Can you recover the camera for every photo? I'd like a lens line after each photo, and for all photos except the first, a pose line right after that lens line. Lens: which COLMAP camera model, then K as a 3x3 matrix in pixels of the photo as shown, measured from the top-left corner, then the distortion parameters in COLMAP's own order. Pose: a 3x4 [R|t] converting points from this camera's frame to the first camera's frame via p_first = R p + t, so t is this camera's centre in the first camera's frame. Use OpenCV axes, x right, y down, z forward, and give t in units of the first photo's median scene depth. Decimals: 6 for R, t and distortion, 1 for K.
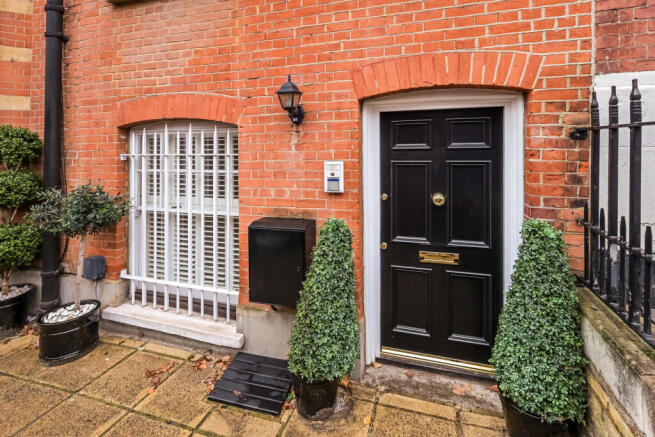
lens RADIAL K [[293.8, 0, 327.5], [0, 293.8, 218.5], [0, 0, 1]] dist [0.000002, 0.000076]
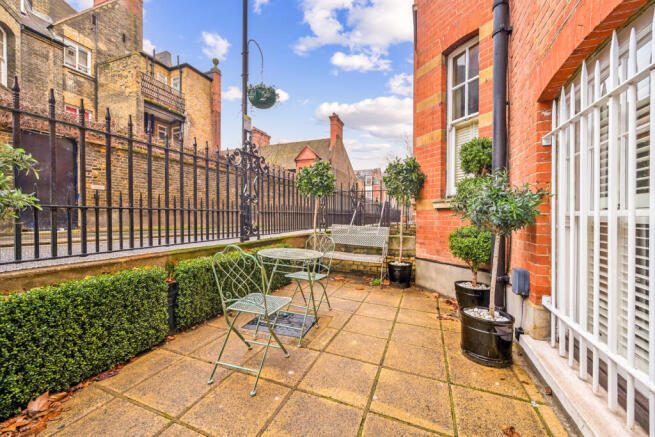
lens RADIAL K [[254.1, 0, 327.5], [0, 254.1, 218.5], [0, 0, 1]] dist [-0.000414, -0.000006]
pose [[-0.062468, 0.025836, -0.997713, 0.030766], [-0.248852, 0.967689, 0.040639, 0.097300], [0.966525, 0.250821, -0.054020, 0.432693]]
